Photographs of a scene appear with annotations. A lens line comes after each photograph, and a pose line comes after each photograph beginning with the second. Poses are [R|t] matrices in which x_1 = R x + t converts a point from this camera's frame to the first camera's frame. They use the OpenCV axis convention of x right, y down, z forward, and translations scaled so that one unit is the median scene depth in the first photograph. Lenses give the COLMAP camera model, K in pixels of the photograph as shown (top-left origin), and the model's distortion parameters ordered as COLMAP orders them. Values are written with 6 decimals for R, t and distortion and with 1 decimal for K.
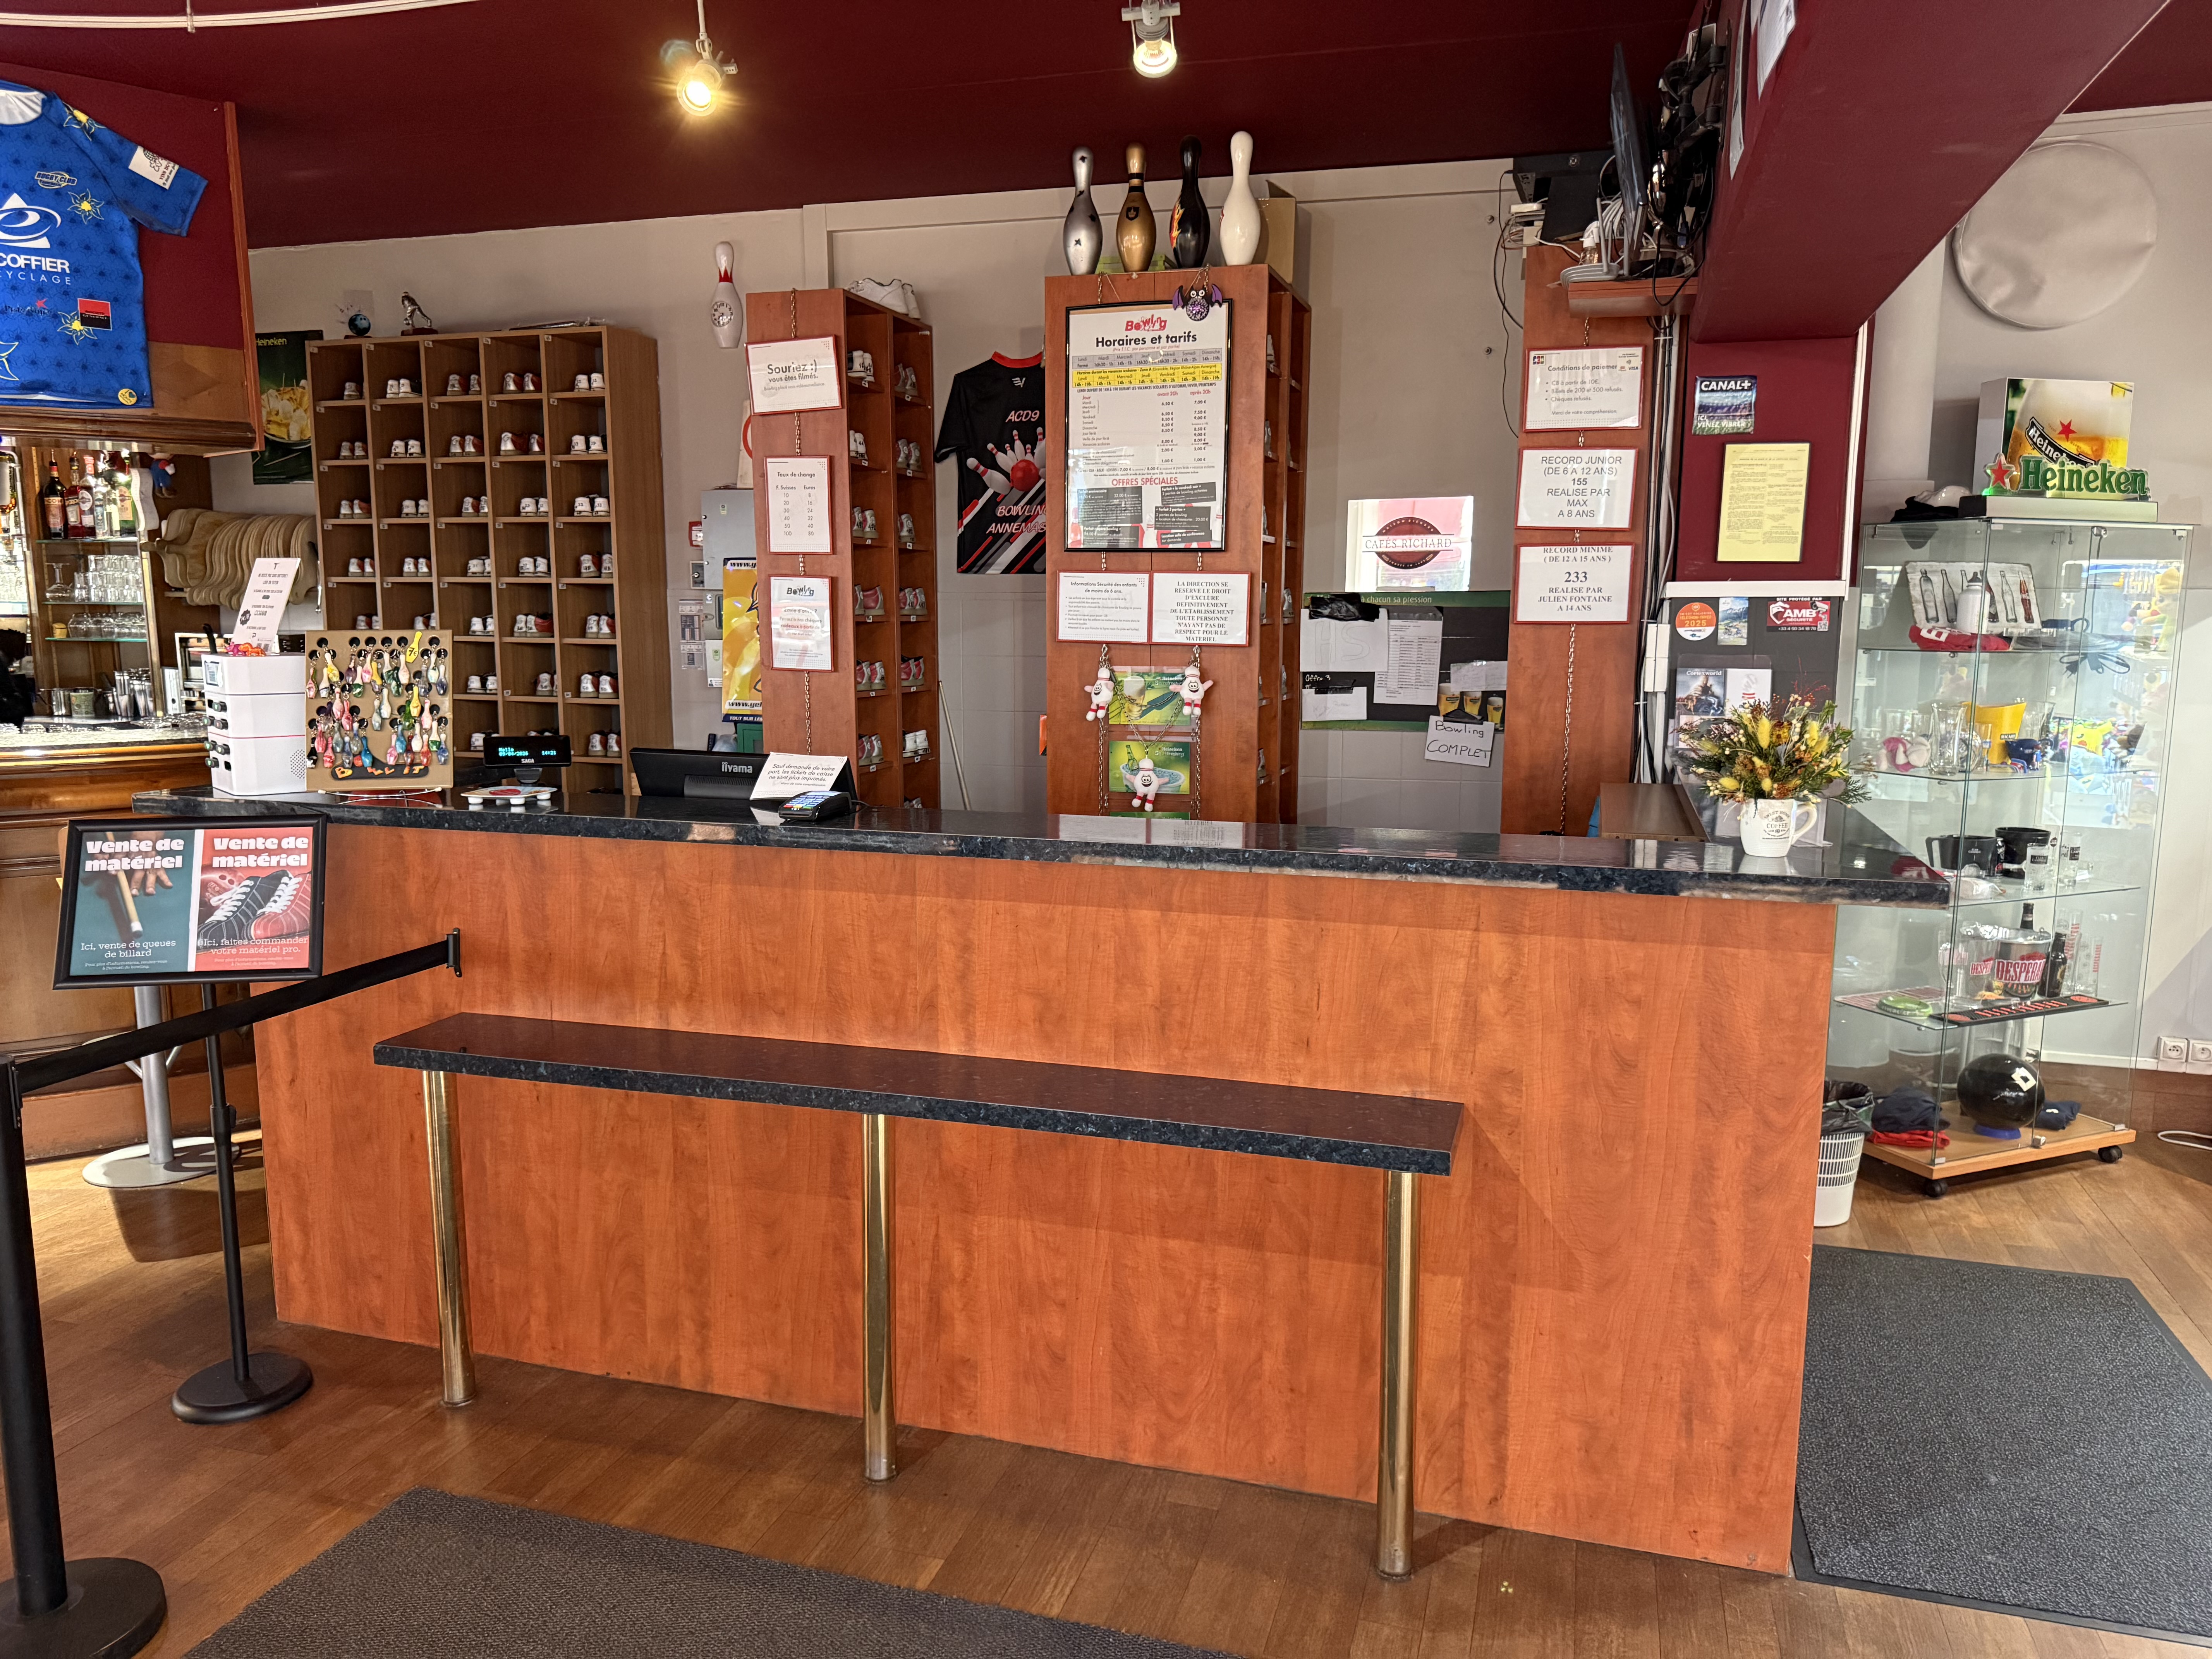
lens RADIAL K [[1563.6, 0, 1104.8], [0, 1563.6, 836.9], [0, 0, 1]] dist [0.014082, -0.012232]
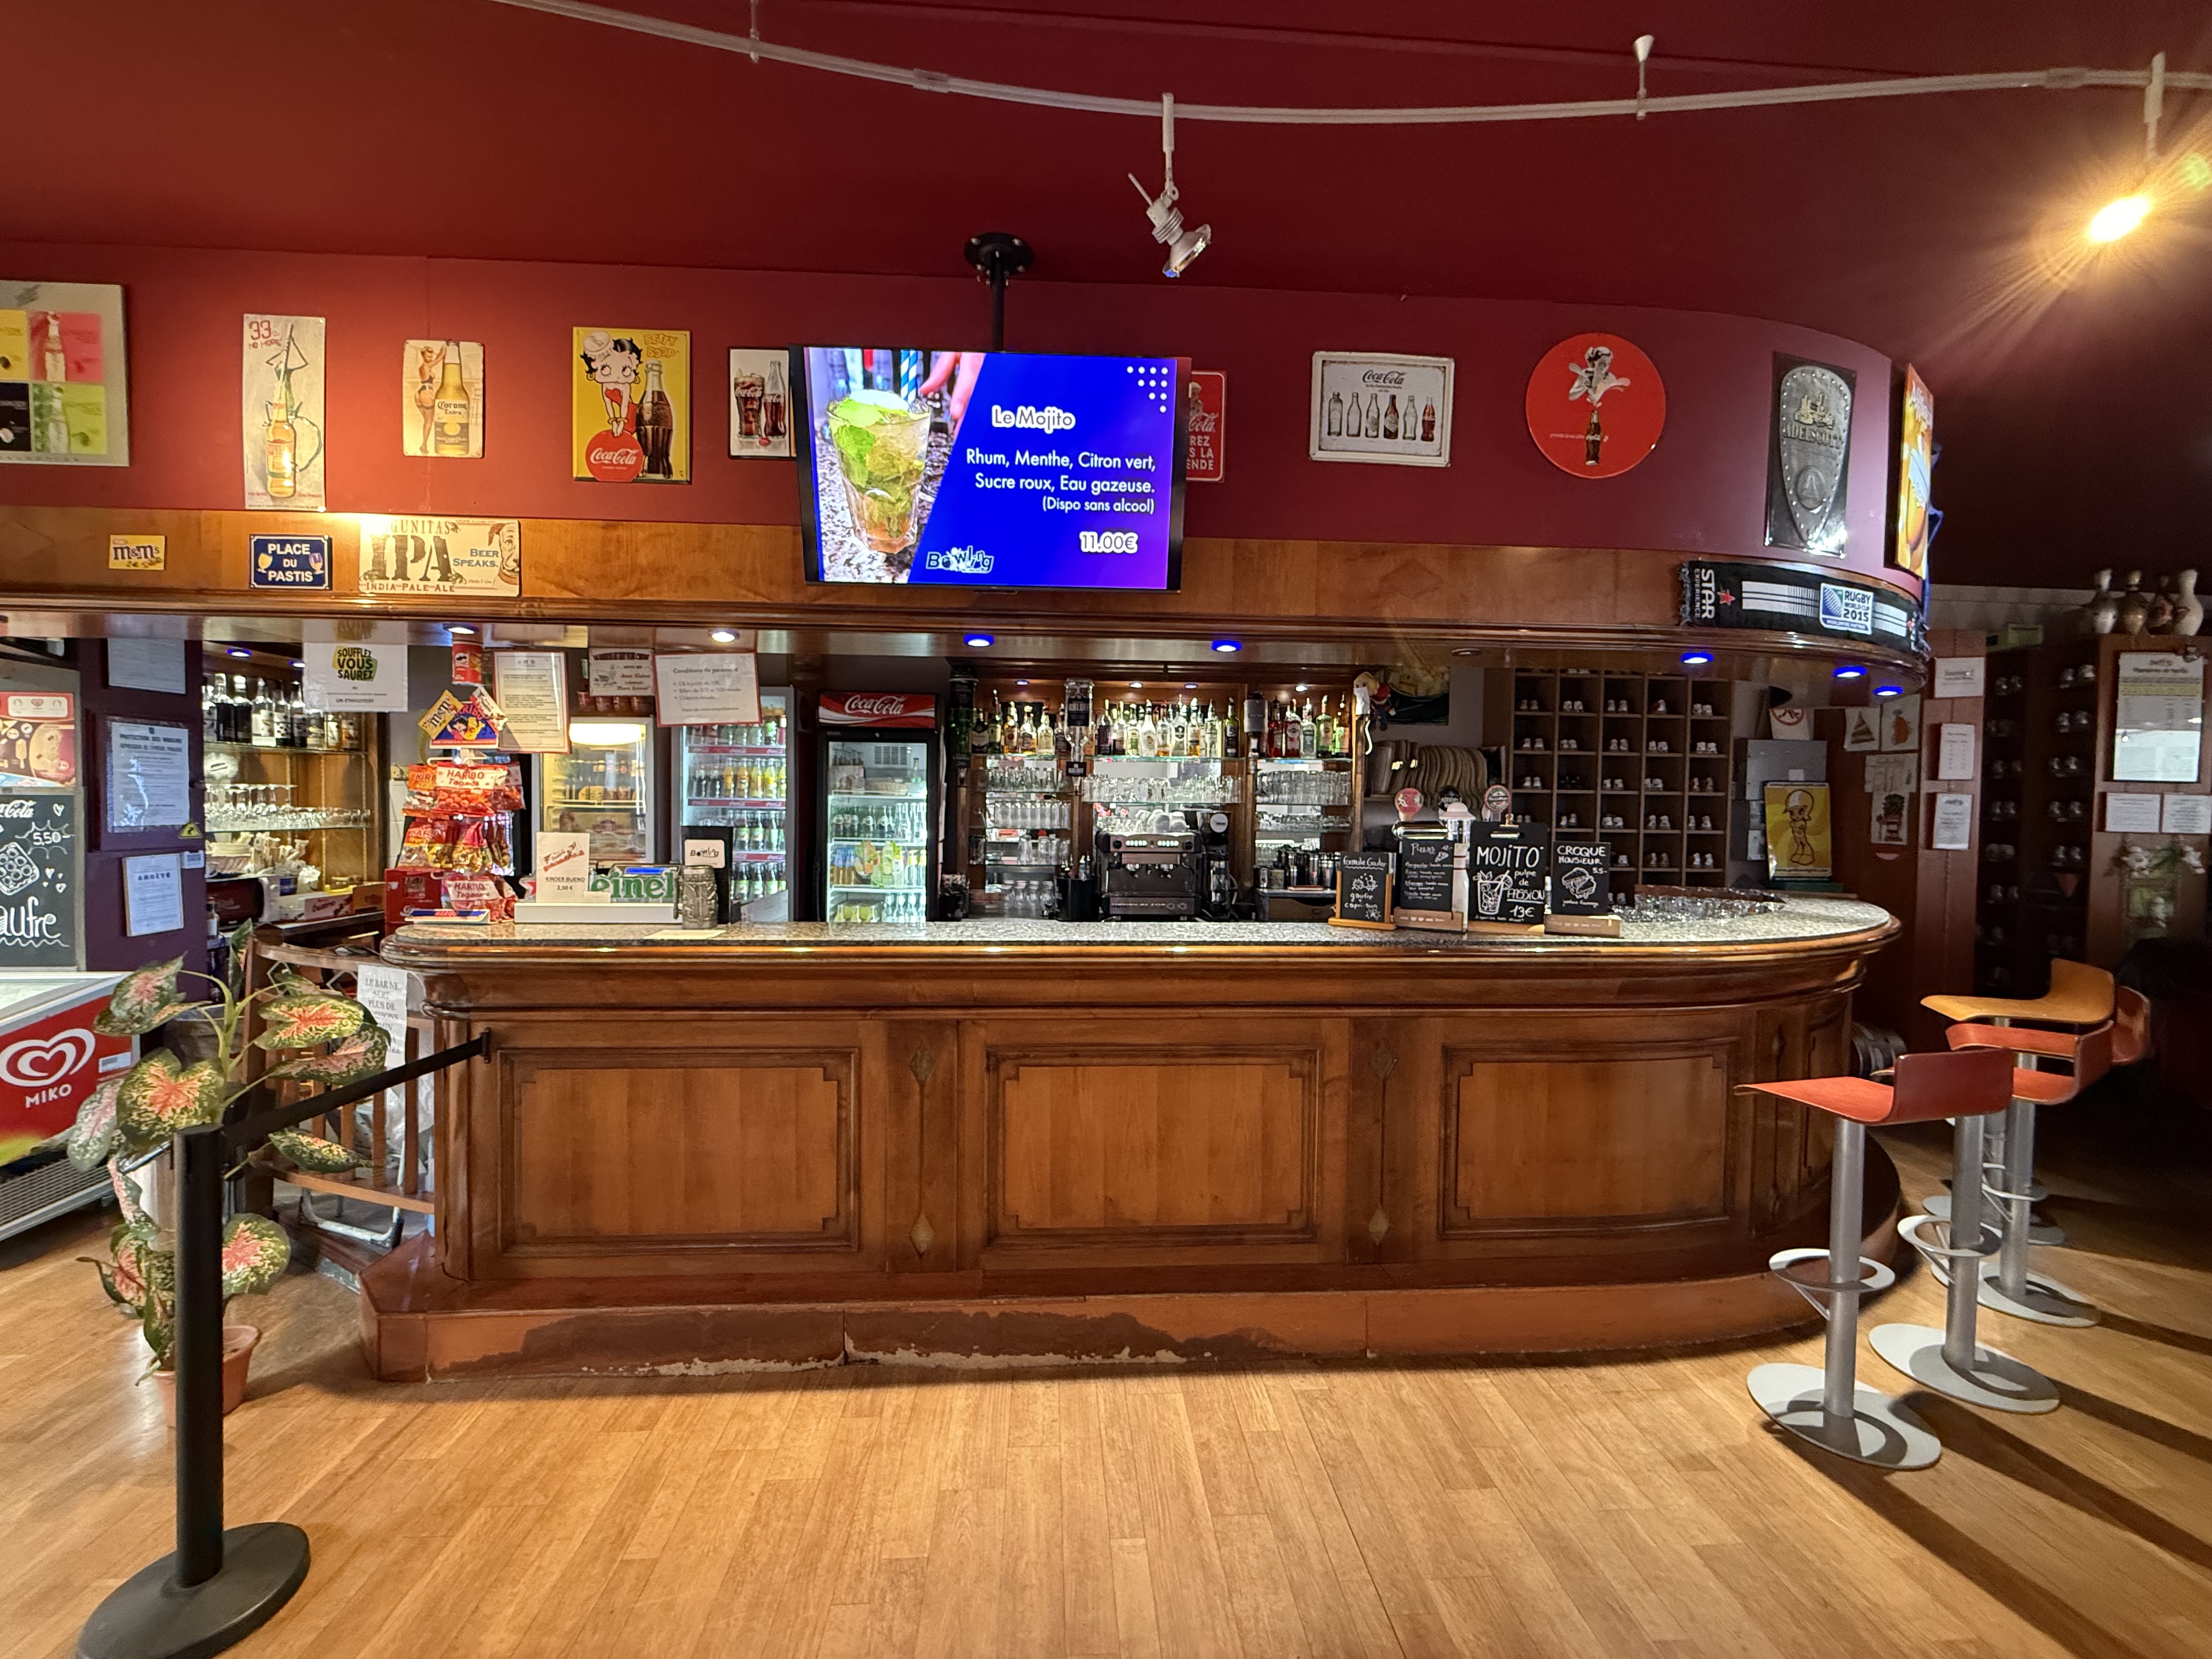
lens RADIAL K [[885.8, 0, 1107.0], [0, 885.8, 825.9], [0, 0, 1]] dist [-0.001954, -0.000229]
pose [[0.933468, 0.002923, 0.358649, -1.510435], [0.046069, 0.990706, -0.127980, -0.057679], [-0.355690, 0.135988, 0.924658, 0.497825]]
